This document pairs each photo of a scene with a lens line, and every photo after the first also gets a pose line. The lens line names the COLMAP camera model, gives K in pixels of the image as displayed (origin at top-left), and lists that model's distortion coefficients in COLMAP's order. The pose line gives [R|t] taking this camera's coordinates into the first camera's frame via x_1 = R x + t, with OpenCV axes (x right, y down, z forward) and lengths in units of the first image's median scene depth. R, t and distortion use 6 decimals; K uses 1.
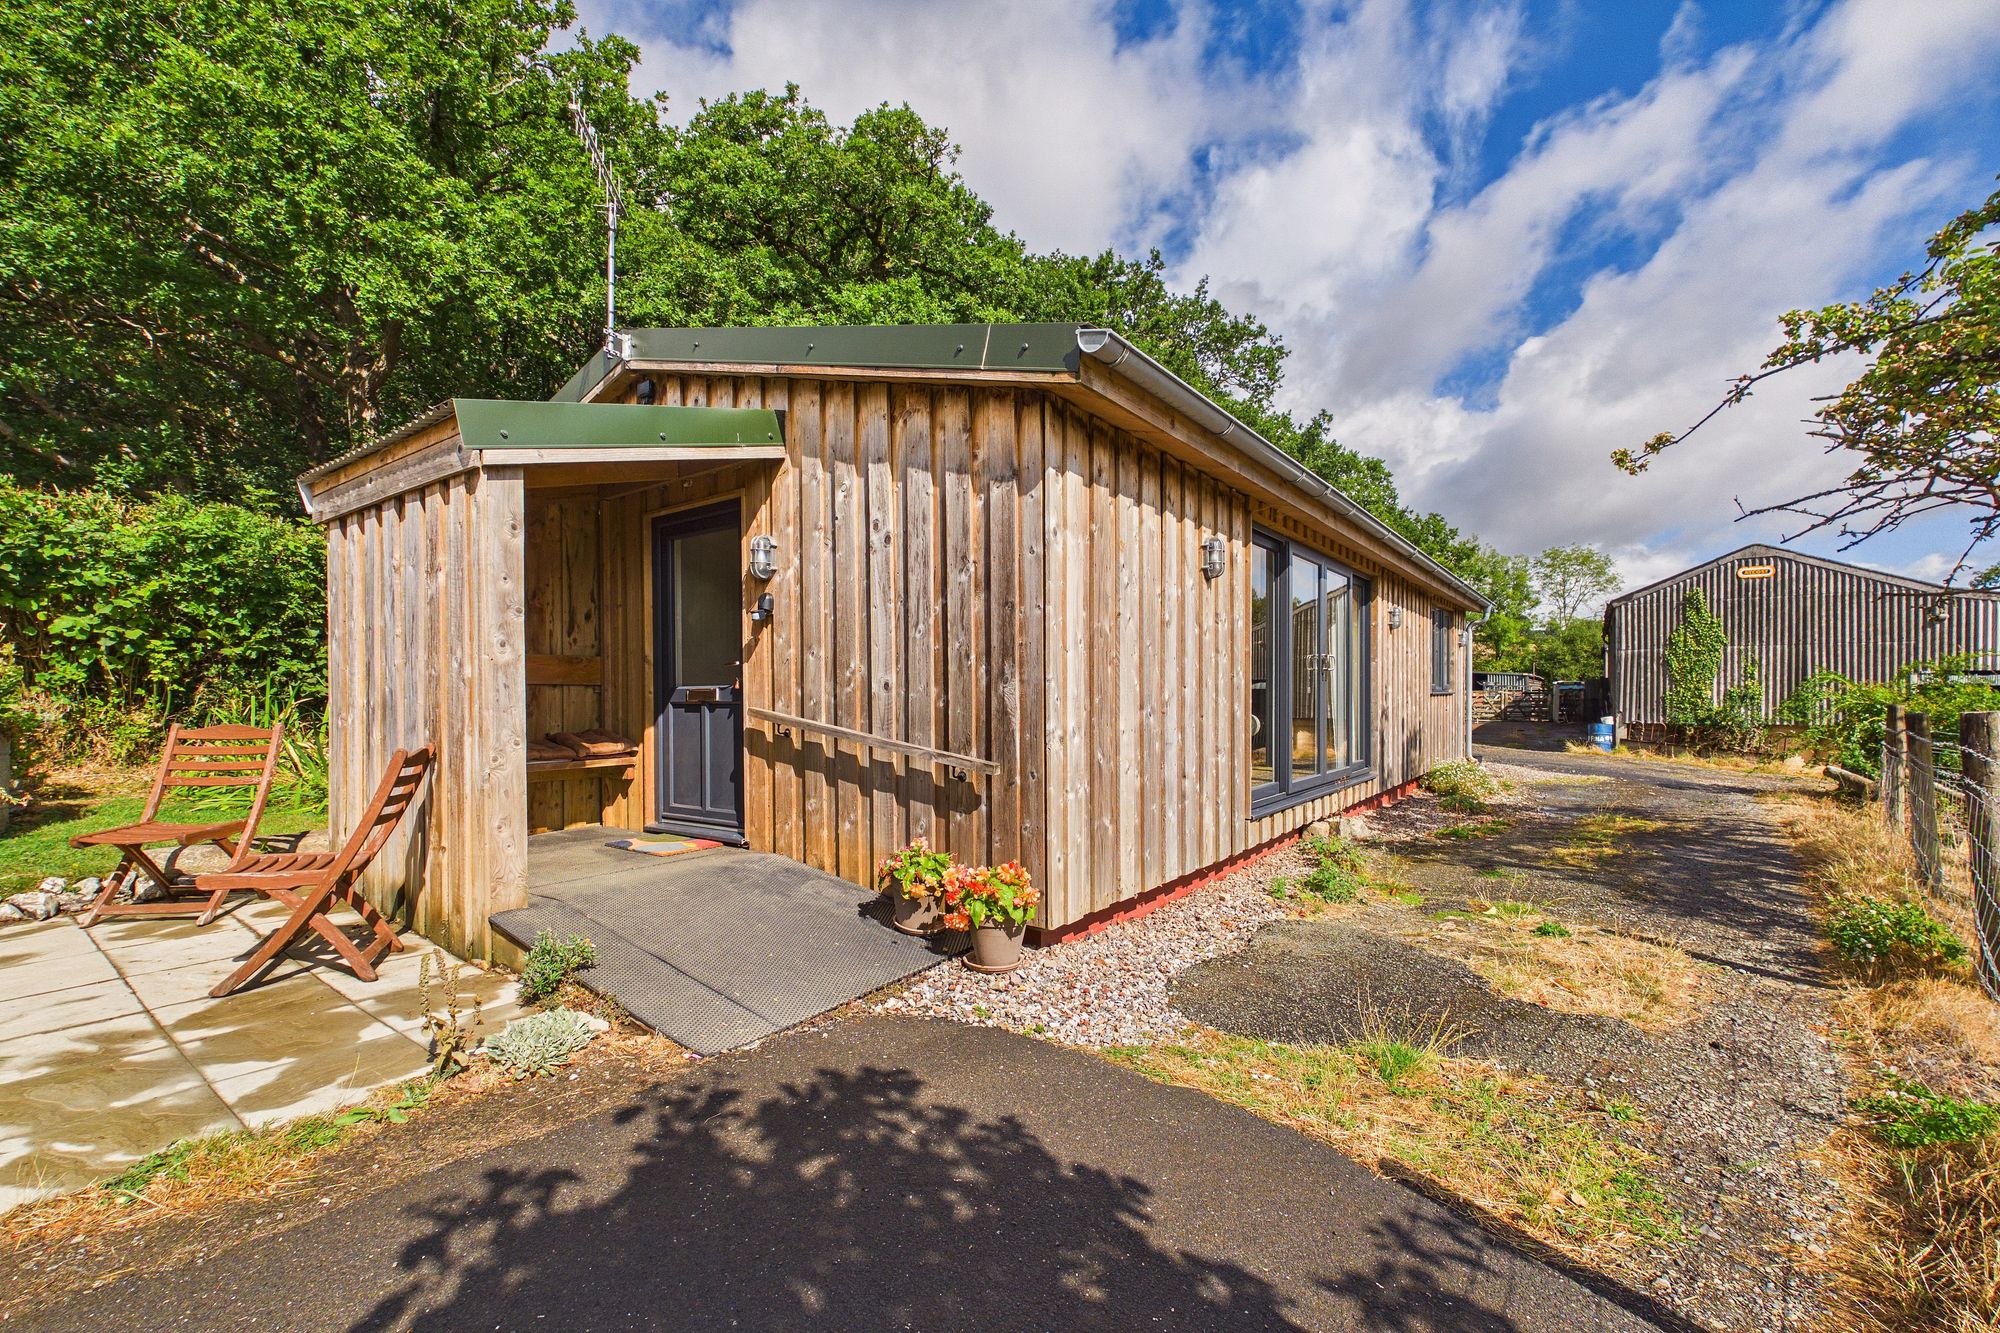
lens RADIAL K [[842.9, 0, 998.4], [0, 842.9, 698.0], [0, 0, 1]] dist [0.001029, -0.000281]
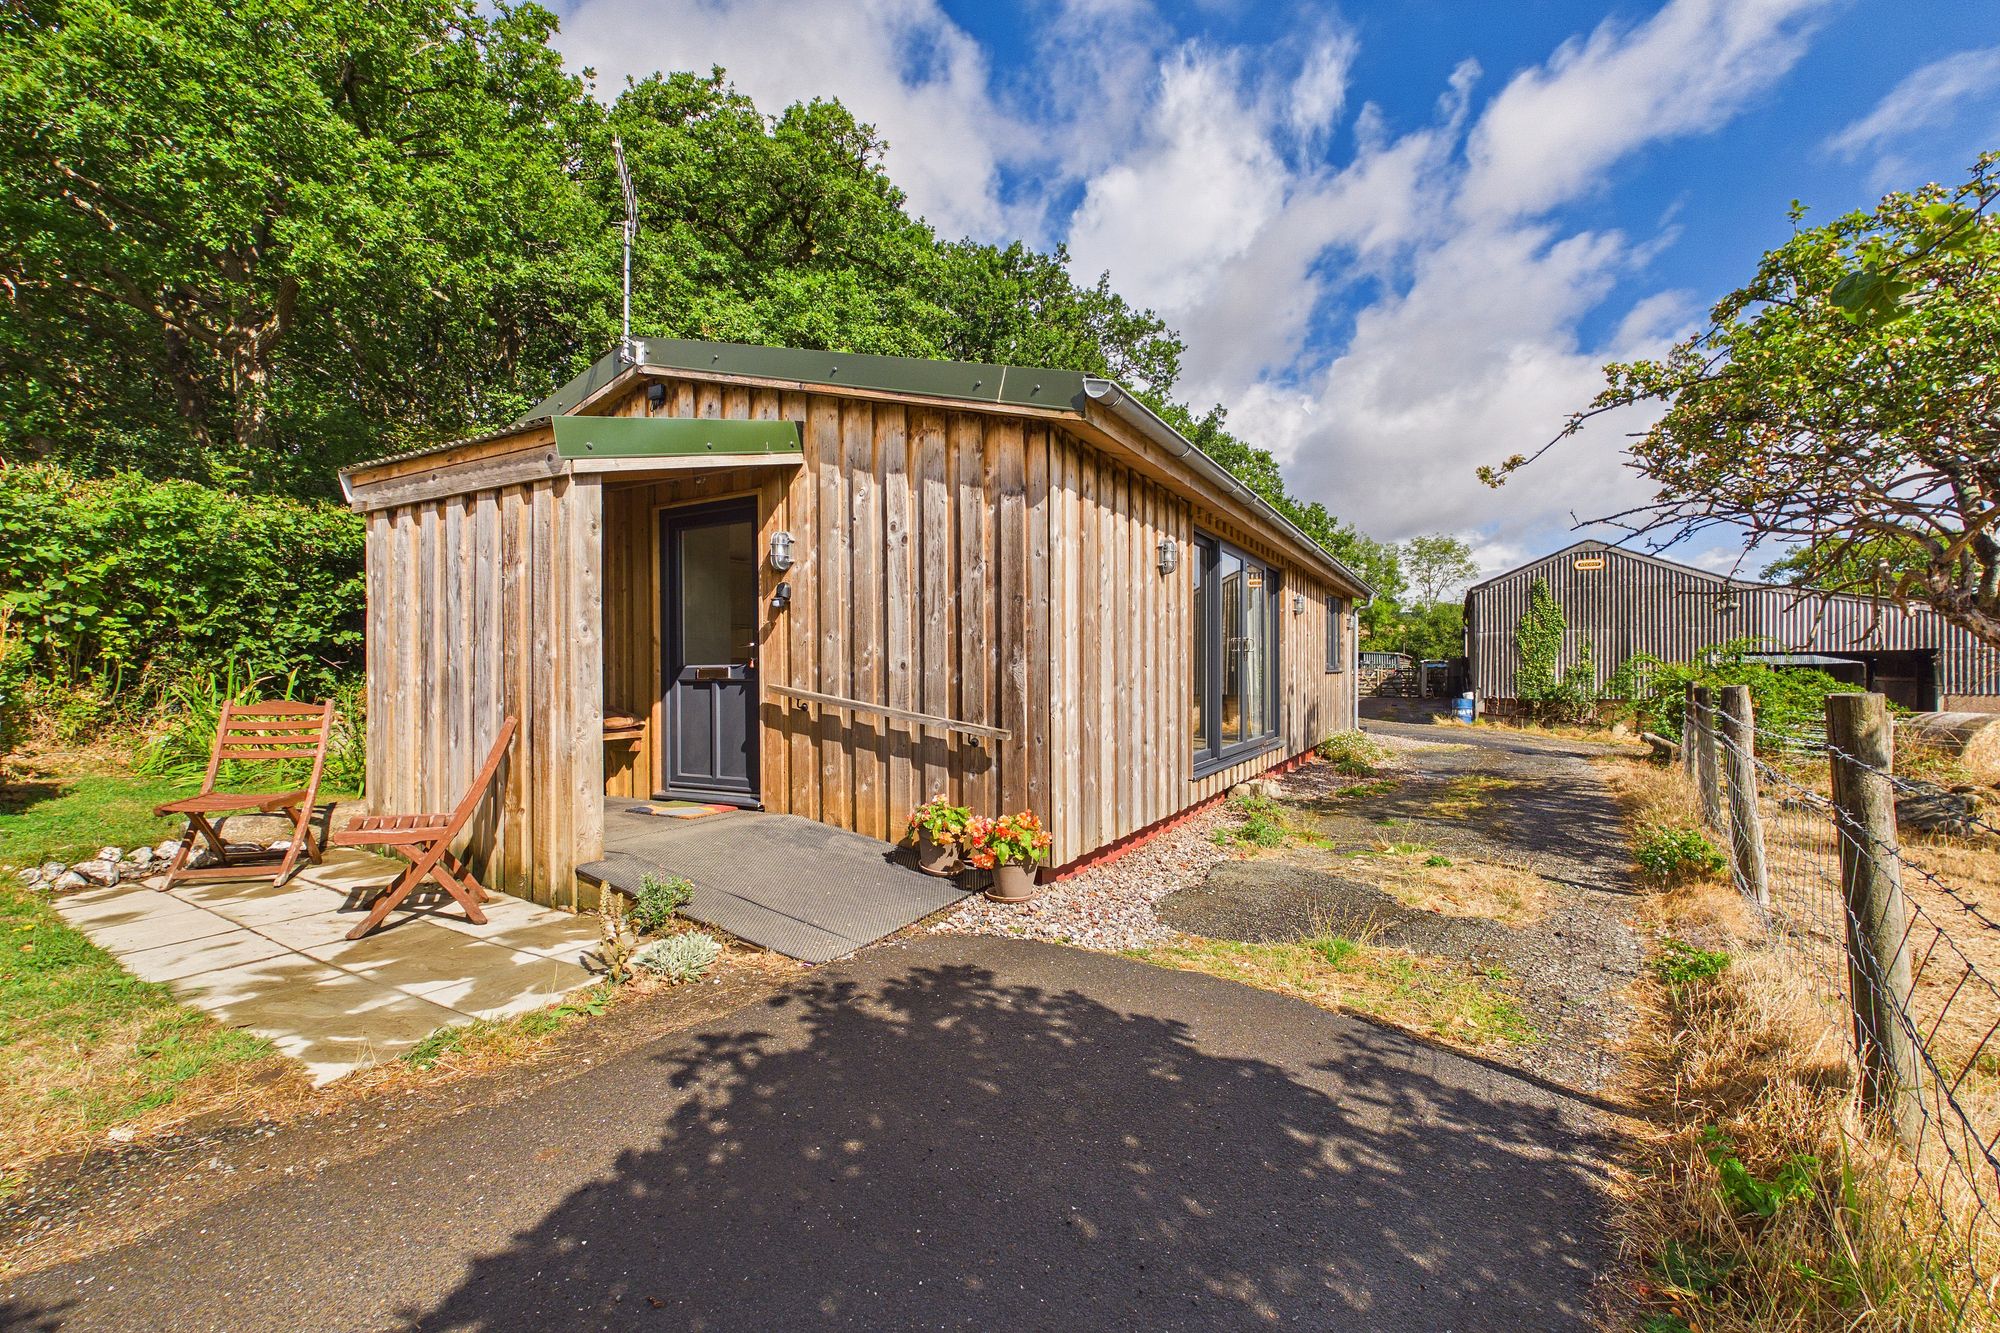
lens RADIAL K [[842.9, 0, 999.1], [0, 842.9, 670.6], [0, 0, 1]] dist [0.001029, -0.000281]
pose [[0.992818, 0.000673, 0.119631, -0.109820], [0.000038, 0.999982, -0.005941, -0.000415], [-0.119633, 0.005902, 0.992801, -0.129638]]
